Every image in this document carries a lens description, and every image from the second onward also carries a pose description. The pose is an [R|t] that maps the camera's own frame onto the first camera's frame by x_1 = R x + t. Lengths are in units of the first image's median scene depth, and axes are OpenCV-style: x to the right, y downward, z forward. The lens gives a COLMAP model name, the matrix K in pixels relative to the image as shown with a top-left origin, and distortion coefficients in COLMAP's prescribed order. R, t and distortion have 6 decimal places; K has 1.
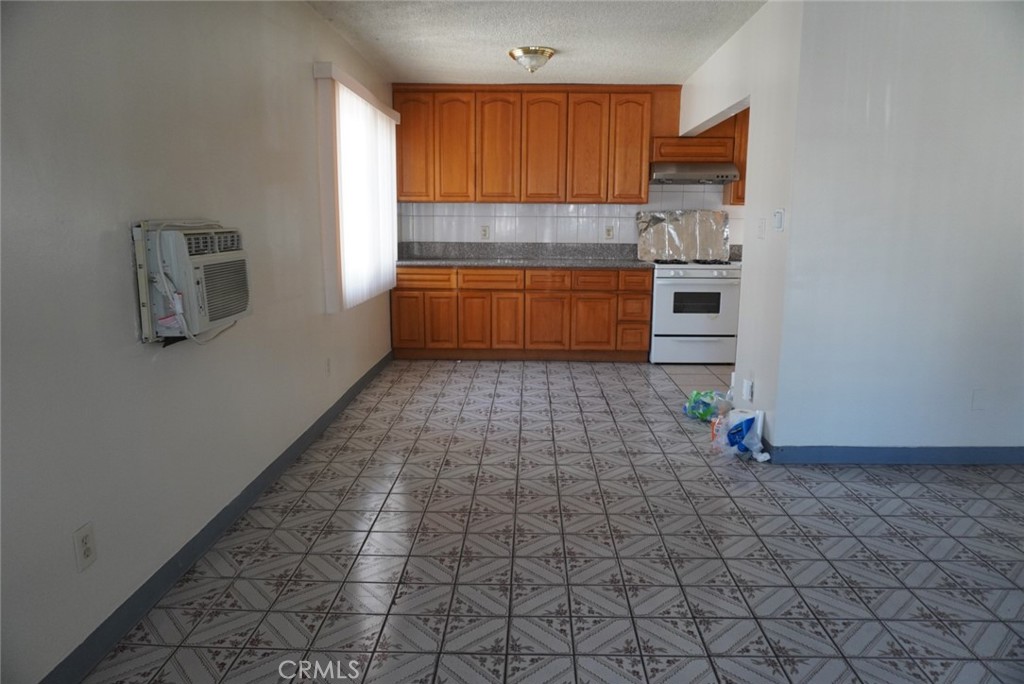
lens RADIAL K [[682.6, 0, 519.2], [0, 682.6, 345.9], [0, 0, 1]] dist [-0.067151, 0.034828]
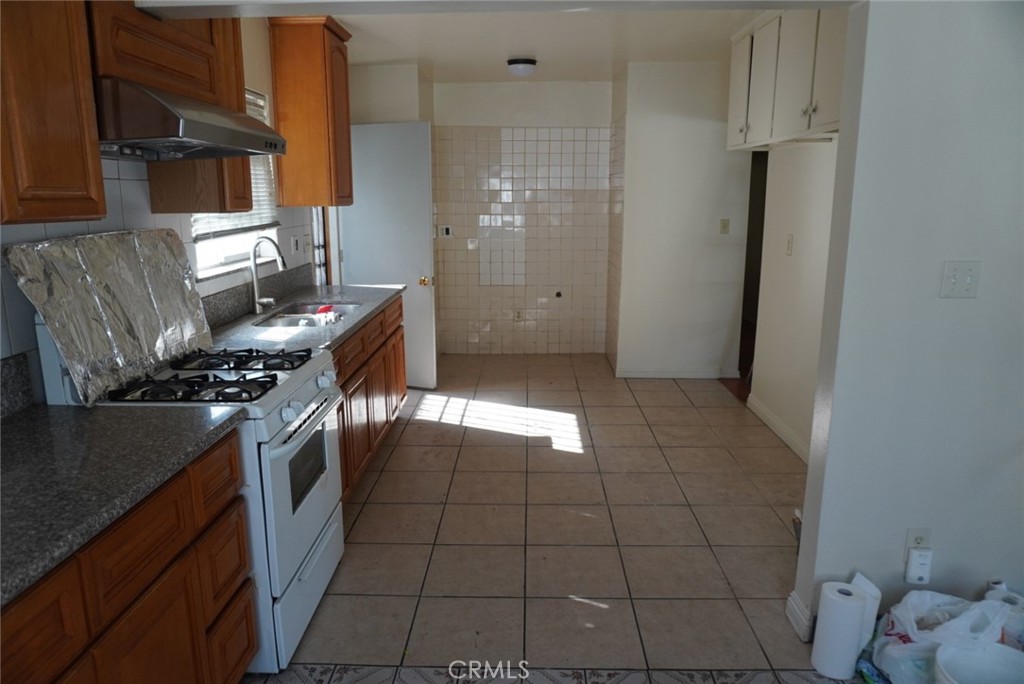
lens RADIAL K [[682.6, 0, 515.6], [0, 682.6, 341.4], [0, 0, 1]] dist [-0.067151, 0.034828]
pose [[-0.012754, -0.208849, 0.977865, -0.107757], [0.192196, 0.959197, 0.207369, -0.187643], [-0.981274, 0.190586, 0.027906, 0.841617]]
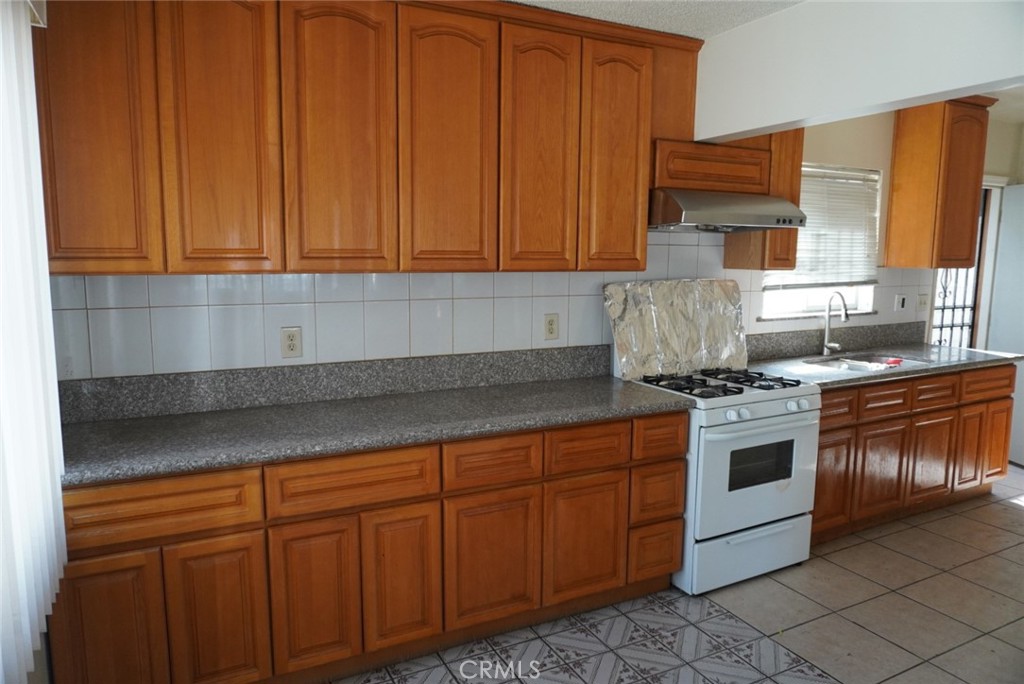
lens RADIAL K [[682.6, 0, 510.3], [0, 682.6, 342.5], [0, 0, 1]] dist [-0.067151, 0.034828]
pose [[0.874743, -0.062157, 0.480584, -0.141361], [0.087943, 0.995634, -0.031300, -0.153327], [-0.476540, 0.069644, 0.876390, 0.625702]]
